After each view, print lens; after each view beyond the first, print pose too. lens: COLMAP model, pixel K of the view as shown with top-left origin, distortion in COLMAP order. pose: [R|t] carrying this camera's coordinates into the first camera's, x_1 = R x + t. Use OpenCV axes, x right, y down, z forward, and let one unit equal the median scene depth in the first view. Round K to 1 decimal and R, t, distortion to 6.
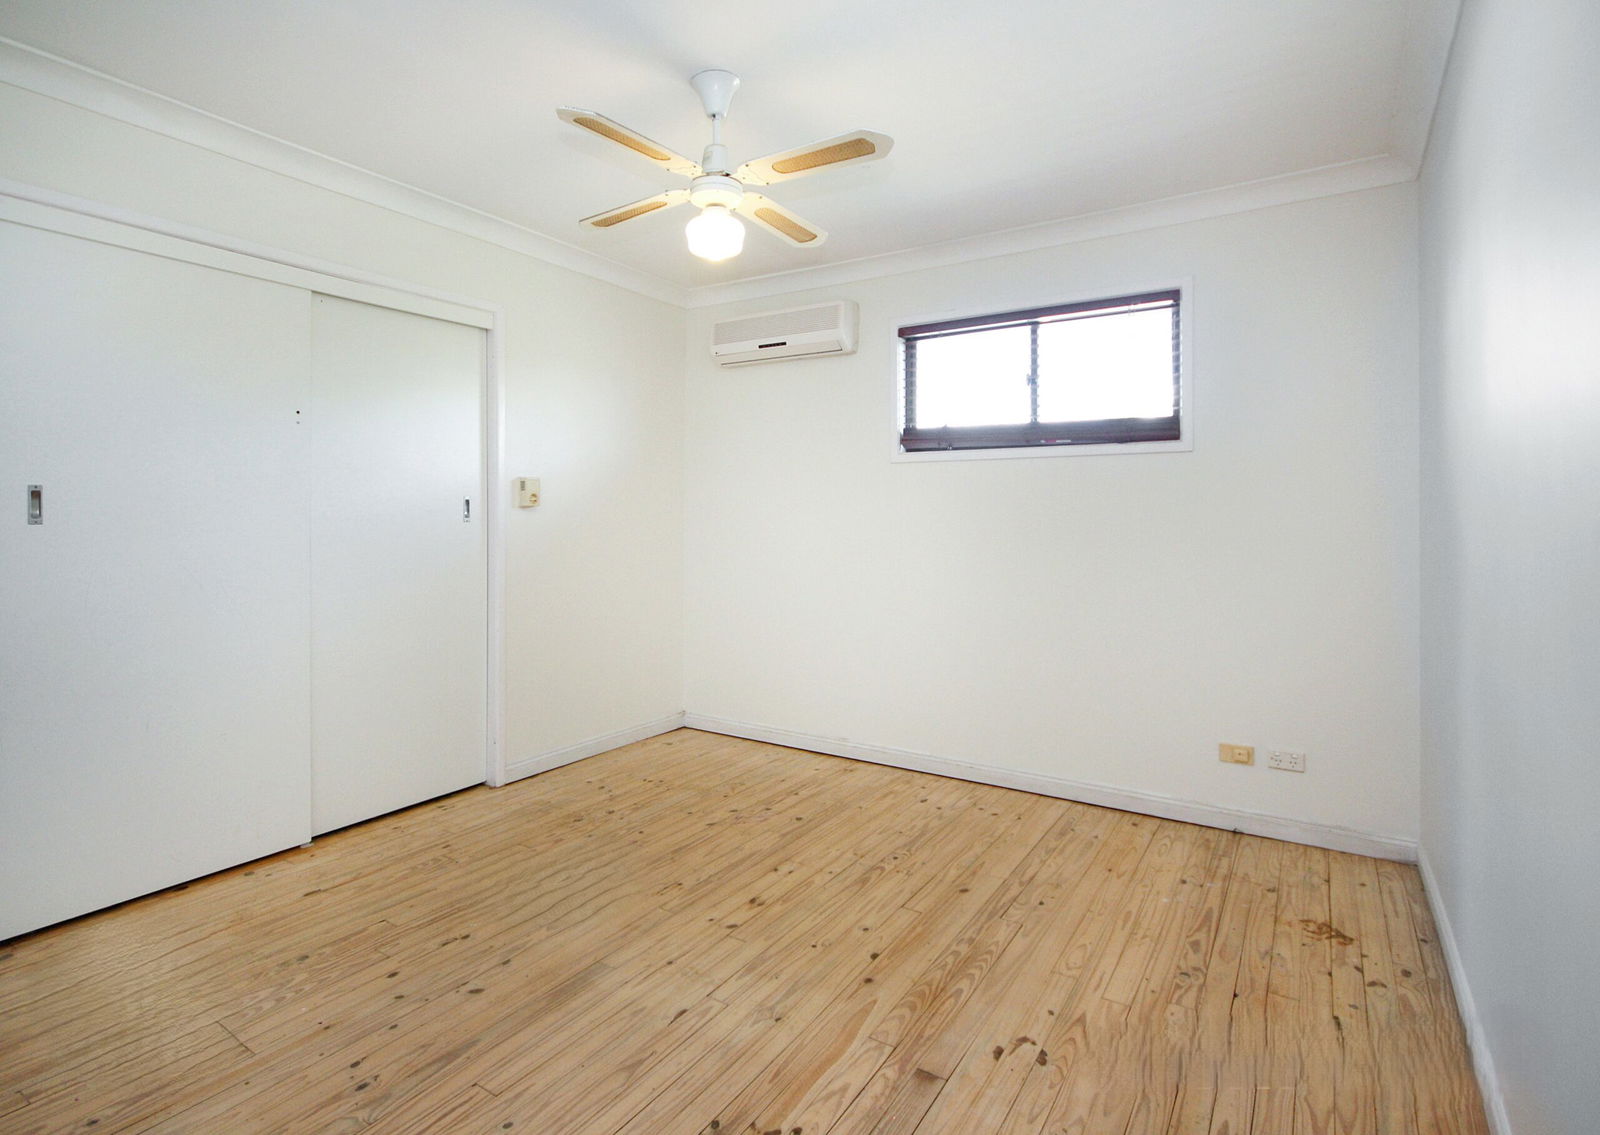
lens RADIAL K [[799.6, 0, 800.0], [0, 799.6, 567.5], [0, 0, 1]] dist [0.000028, 0.000103]
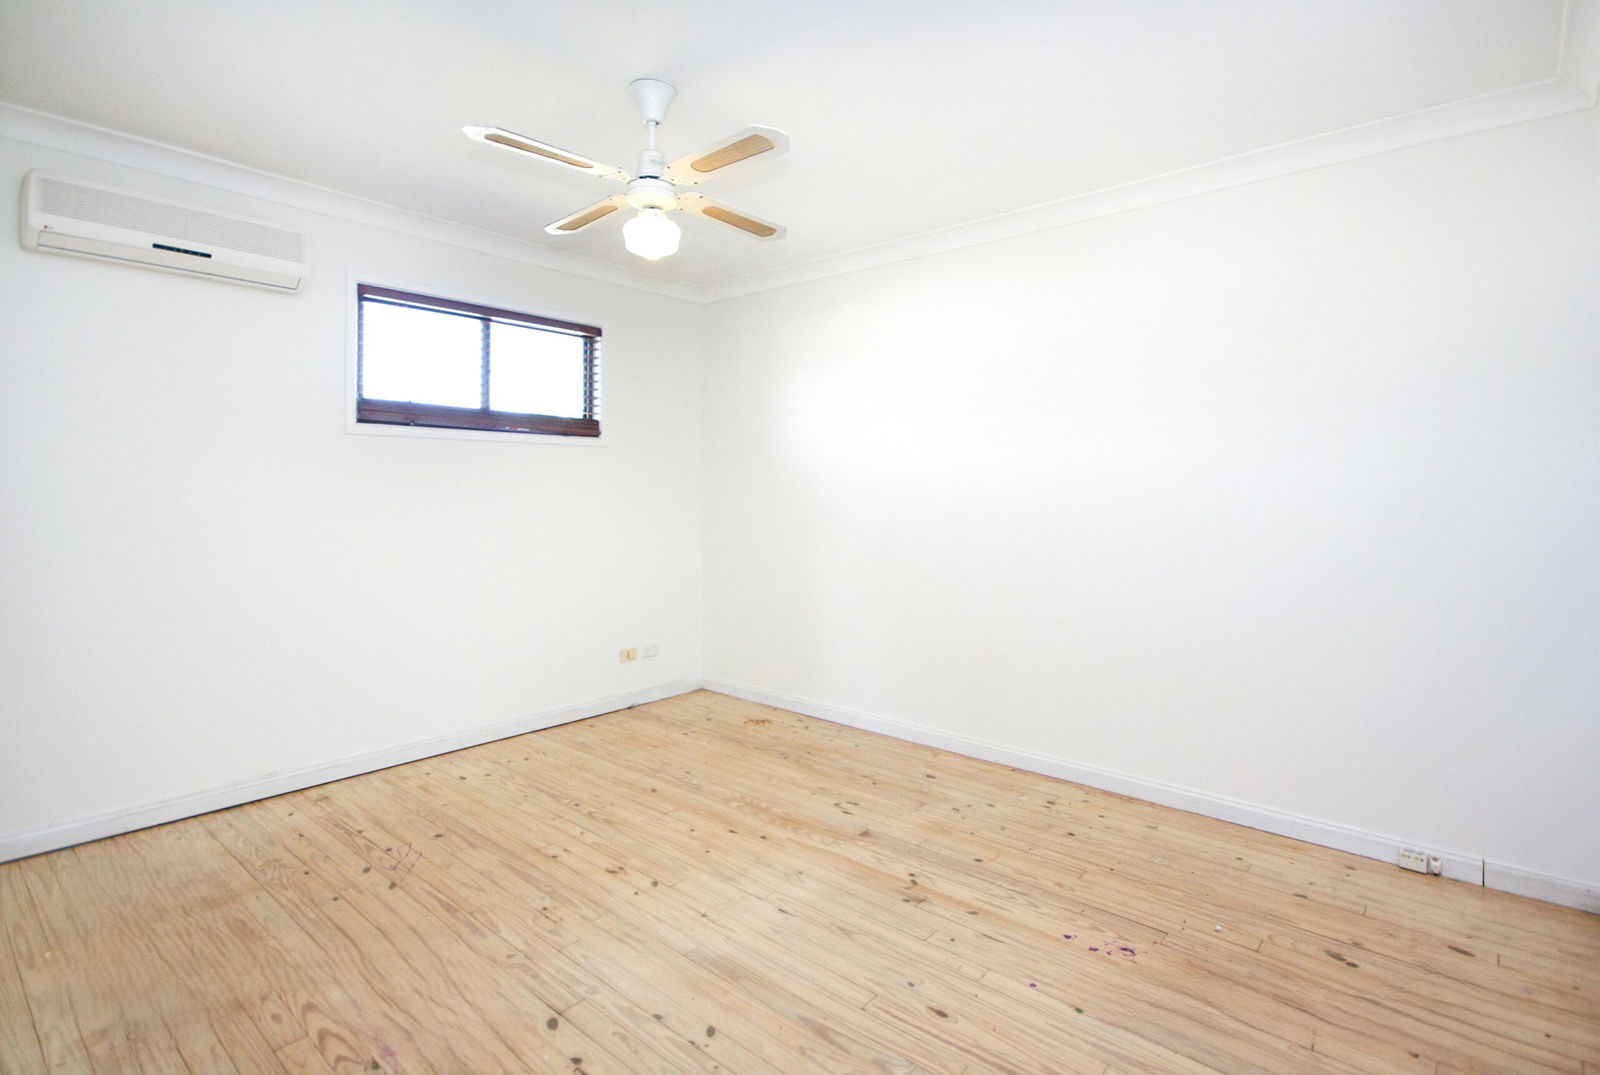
lens RADIAL K [[792.3, 0, 800.0], [0, 792.3, 537.5], [0, 0, 1]] dist [-0.000213, 0.000028]
pose [[0.132200, -0.061738, 0.989299, -1.001691], [0.050233, 0.997193, 0.055518, -0.044174], [-0.989949, 0.042356, 0.134930, 0.627414]]
